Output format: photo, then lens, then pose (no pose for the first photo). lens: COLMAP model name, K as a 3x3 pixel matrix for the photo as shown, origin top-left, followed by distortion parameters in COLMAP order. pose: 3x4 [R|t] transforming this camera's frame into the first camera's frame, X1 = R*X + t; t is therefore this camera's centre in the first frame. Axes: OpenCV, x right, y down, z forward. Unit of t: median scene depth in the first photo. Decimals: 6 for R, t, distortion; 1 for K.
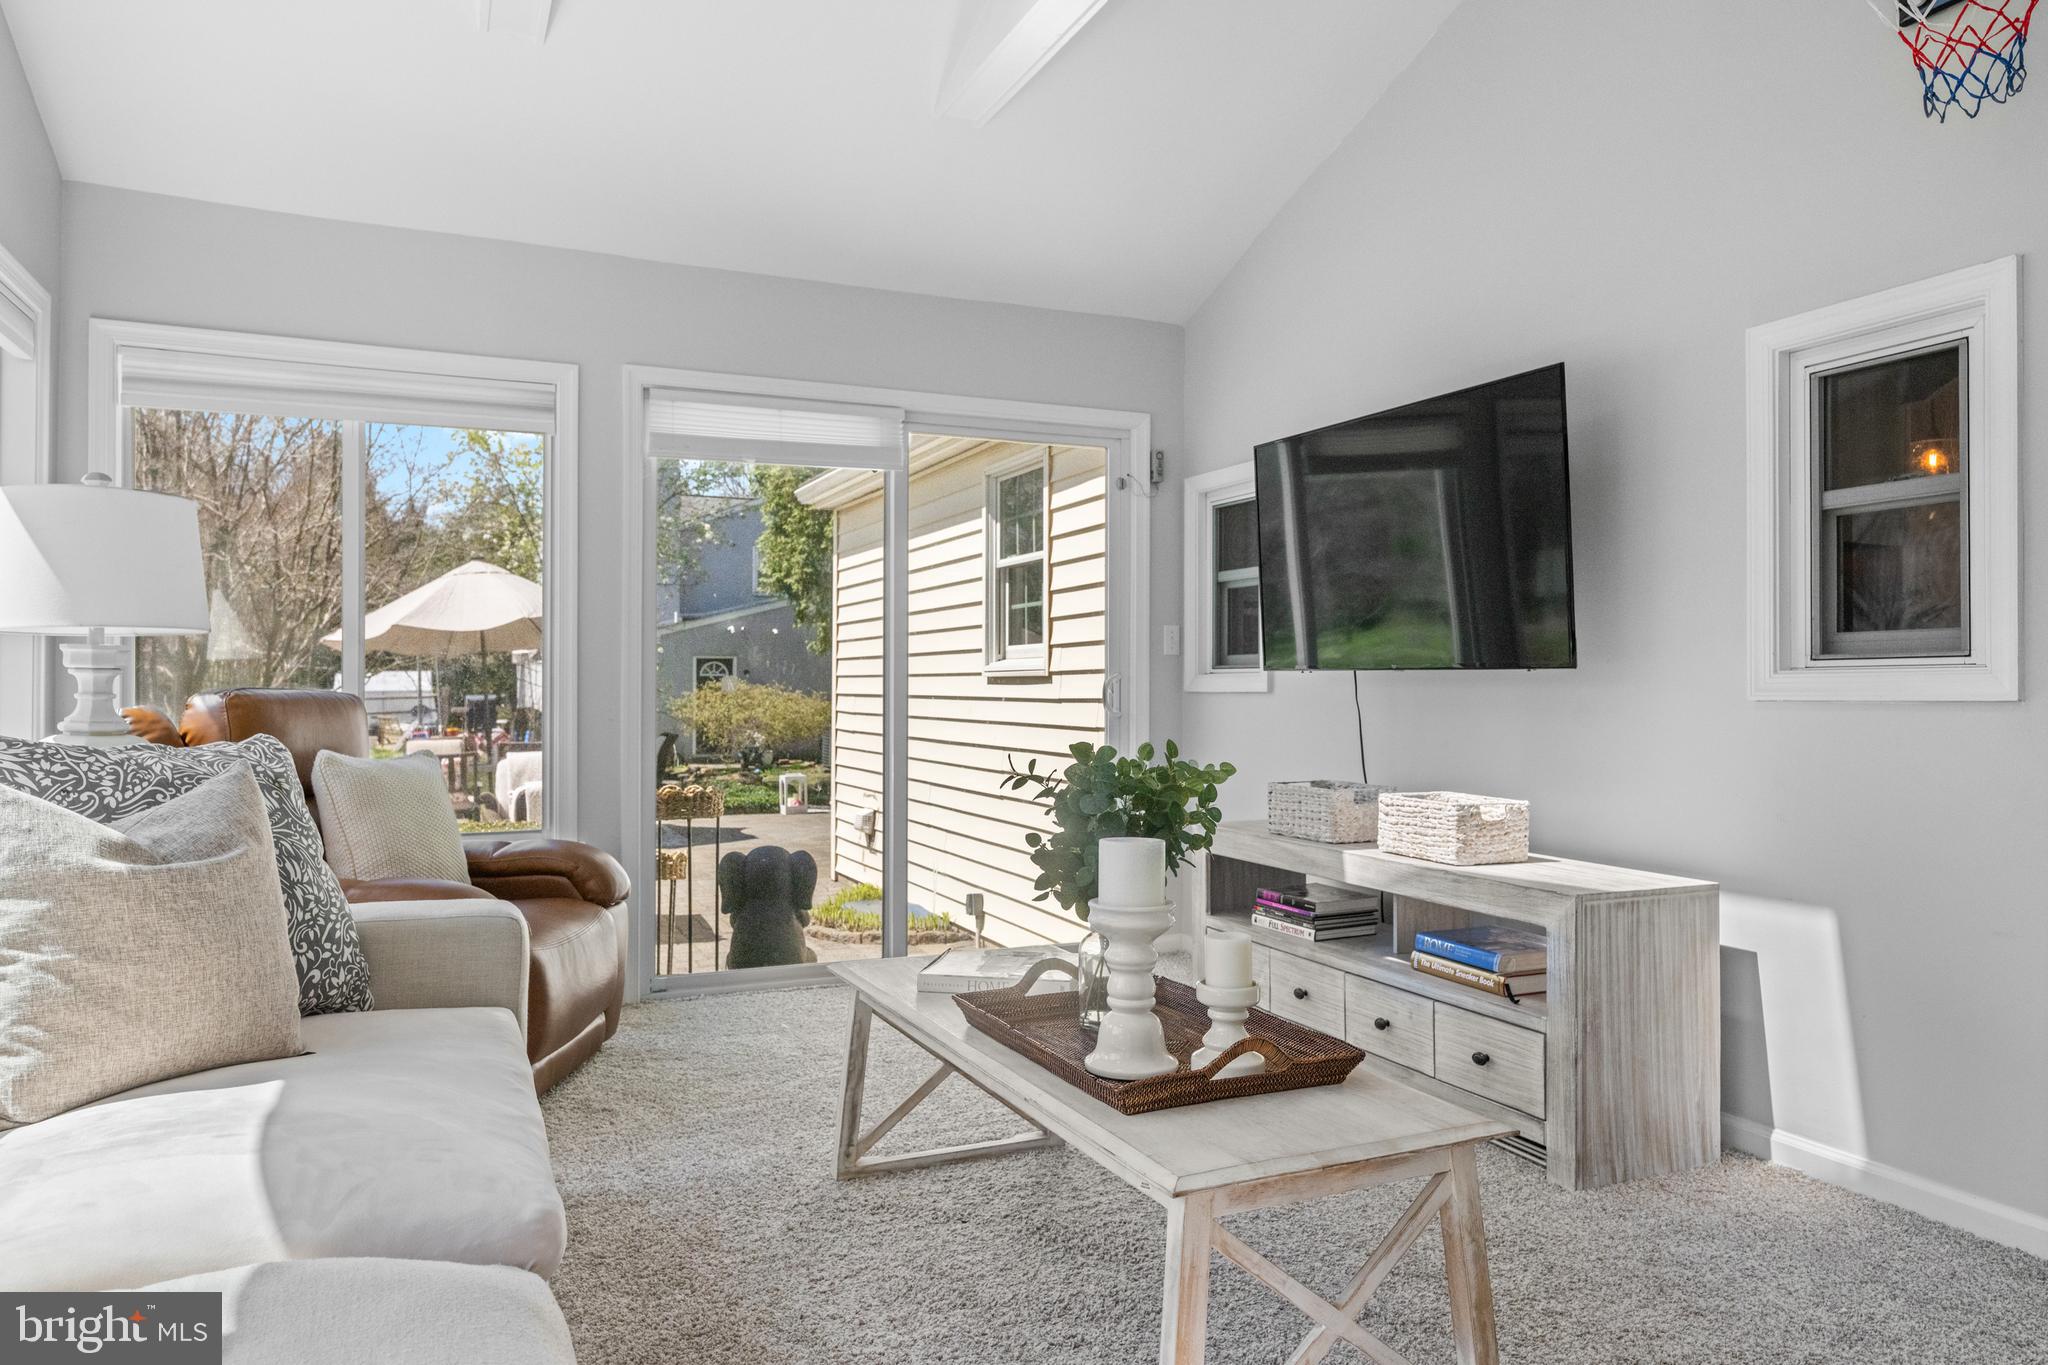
lens RADIAL K [[1316.1, 0, 1009.0], [0, 1316.1, 679.8], [0, 0, 1]] dist [-0.005112, -0.001536]
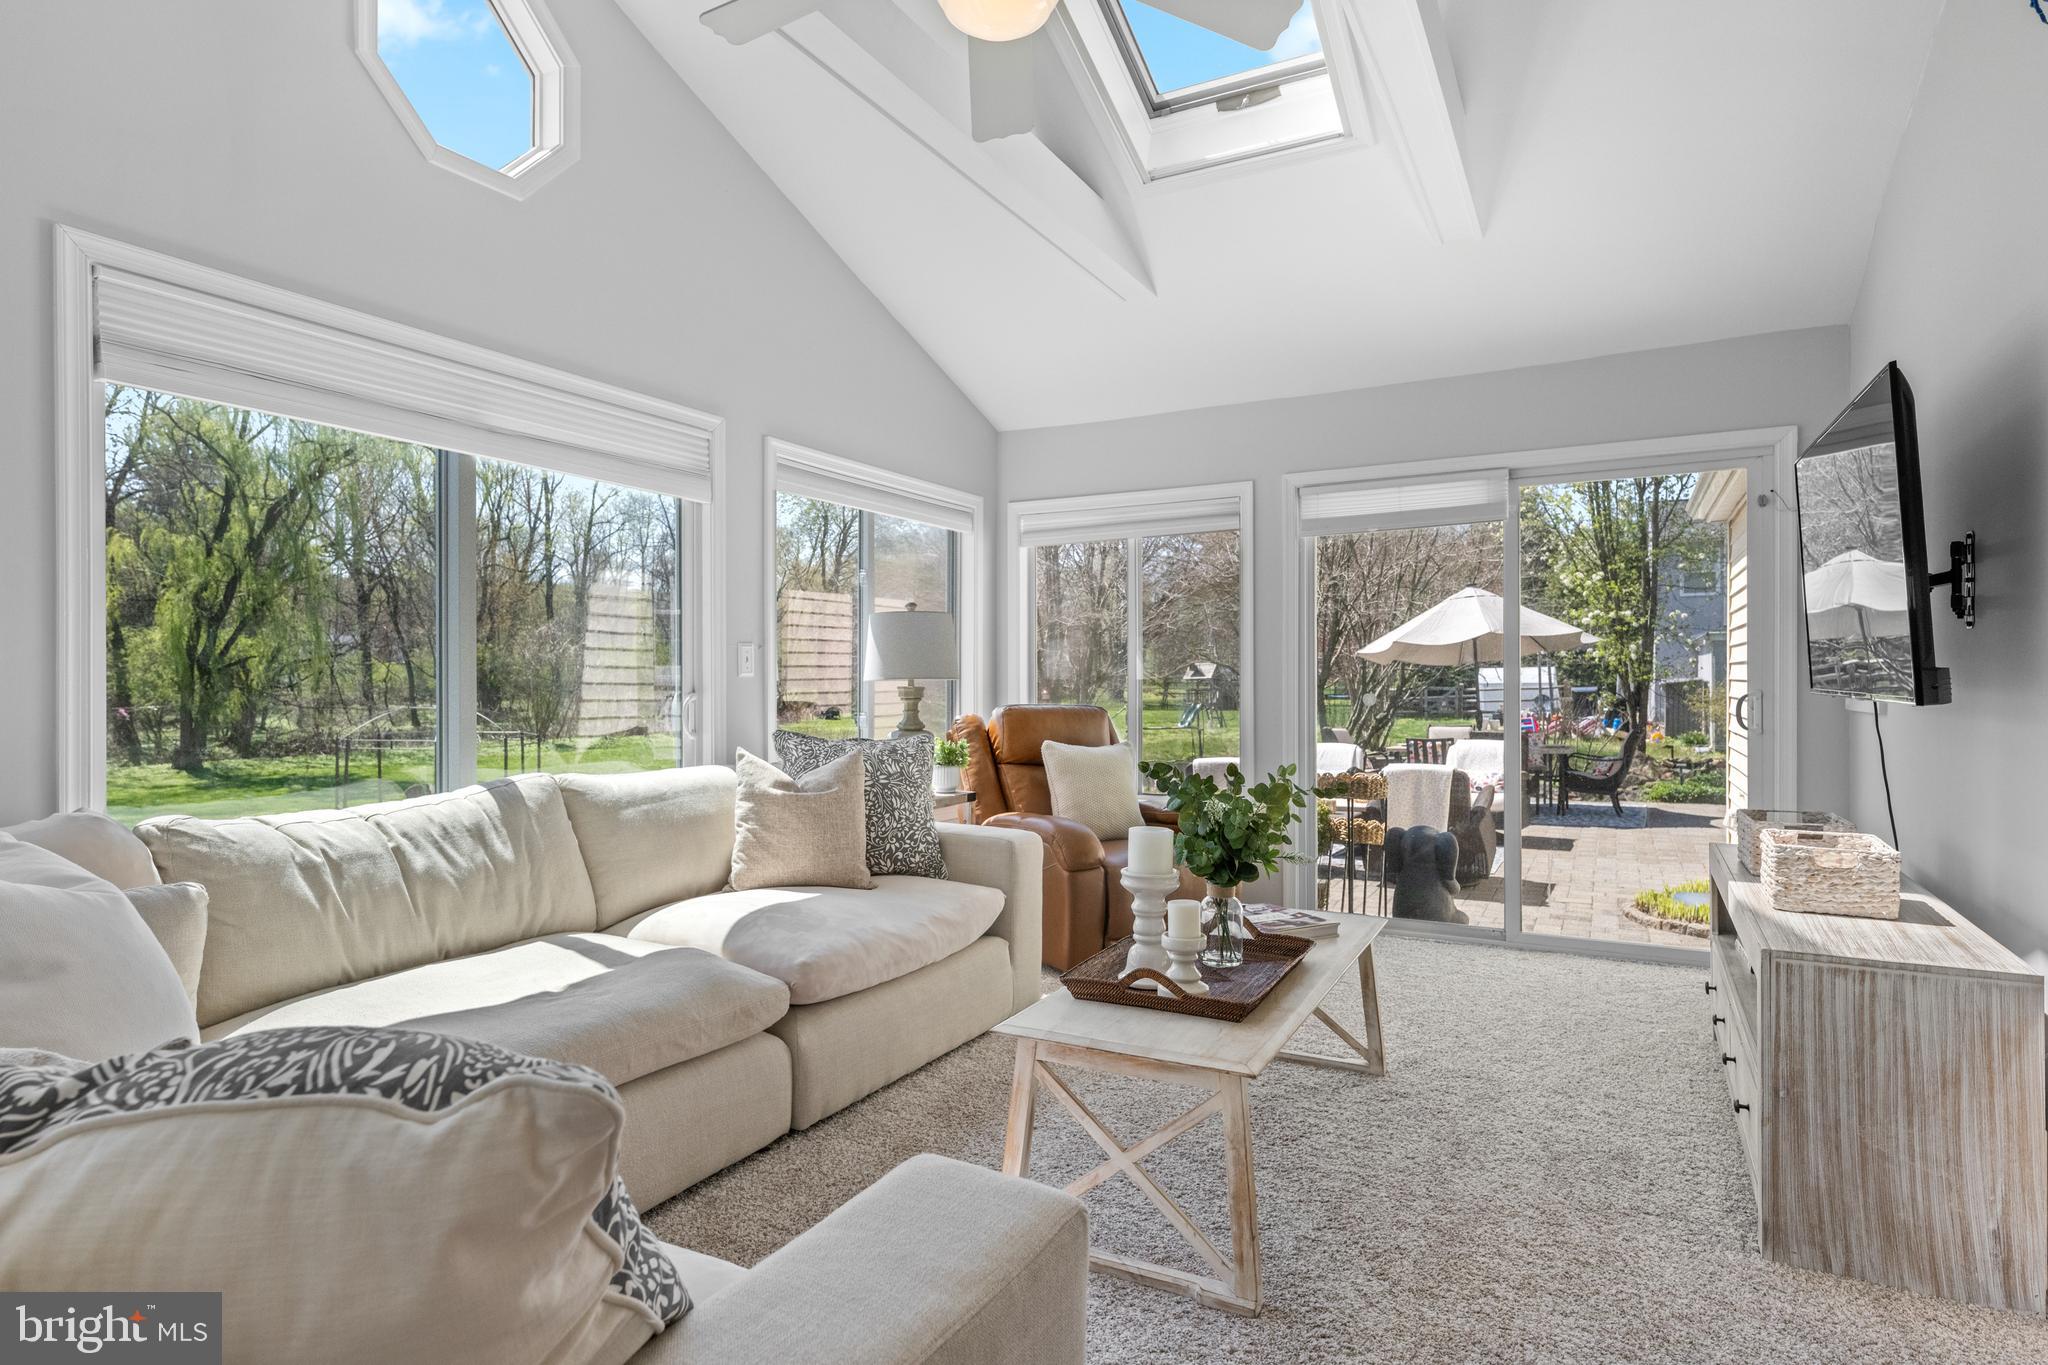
lens RADIAL K [[1072.4, 0, 1018.3], [0, 1072.4, 675.2], [0, 0, 1]] dist [-0.002592, -0.000339]
pose [[0.616595, -0.007256, -0.787247, 0.692444], [0.009873, 0.999950, -0.001484, -0.038032], [0.787219, -0.006858, 0.616635, 0.094567]]
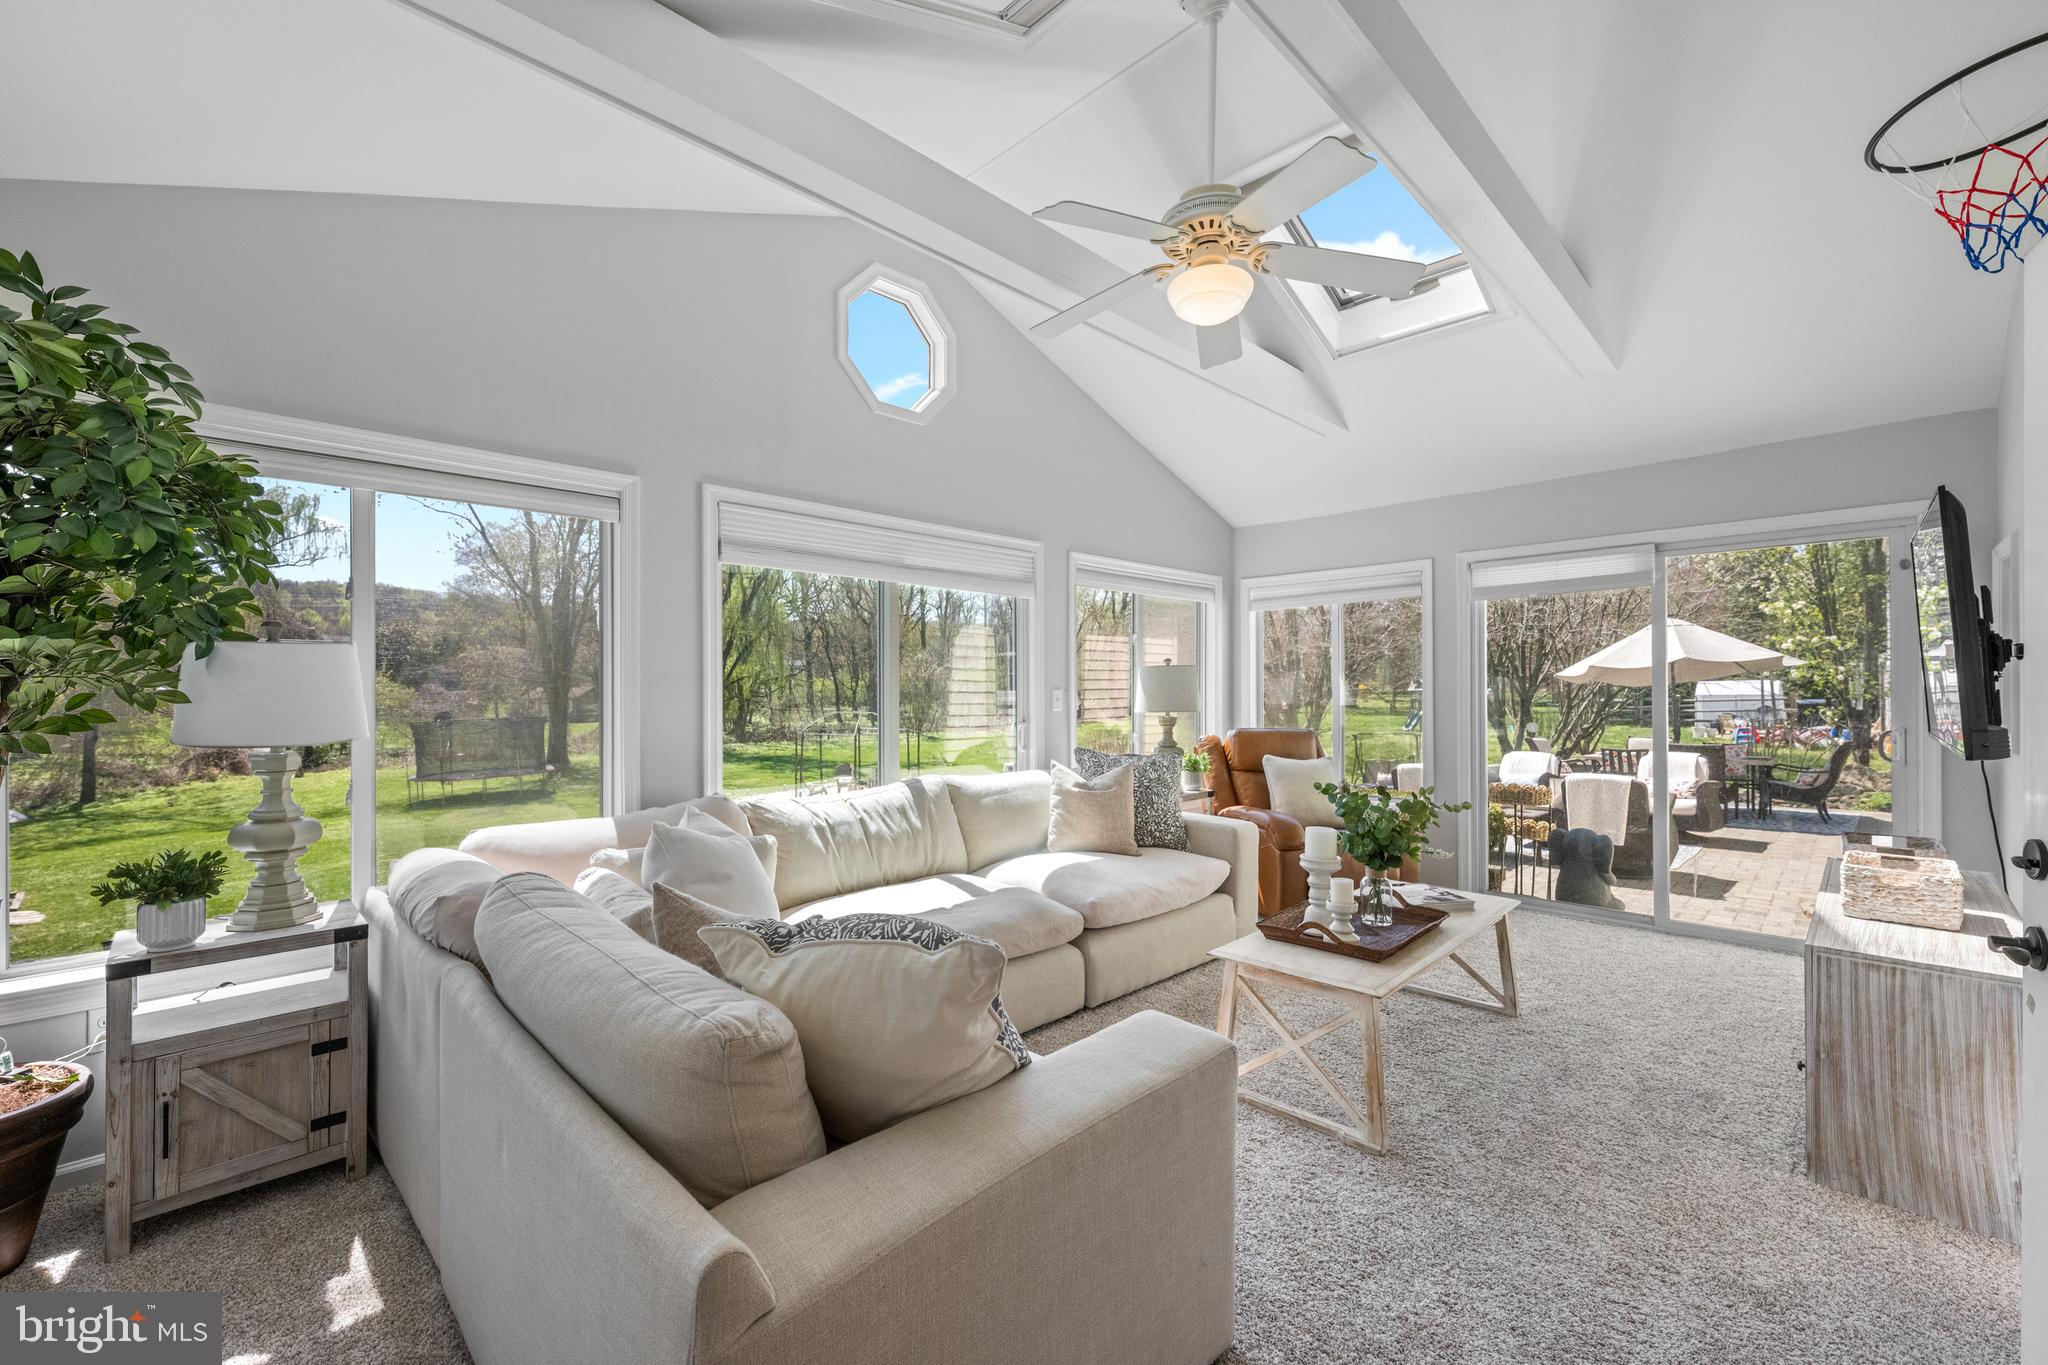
lens RADIAL K [[818.9, 0, 1029.1], [0, 818.9, 684.7], [0, 0, 1]] dist [-0.000838, 0.000460]
pose [[0.372192, -0.009638, -0.928106, 0.859565], [0.010392, 0.999927, -0.006216, -0.084499], [0.928098, -0.007331, 0.372265, 0.022135]]
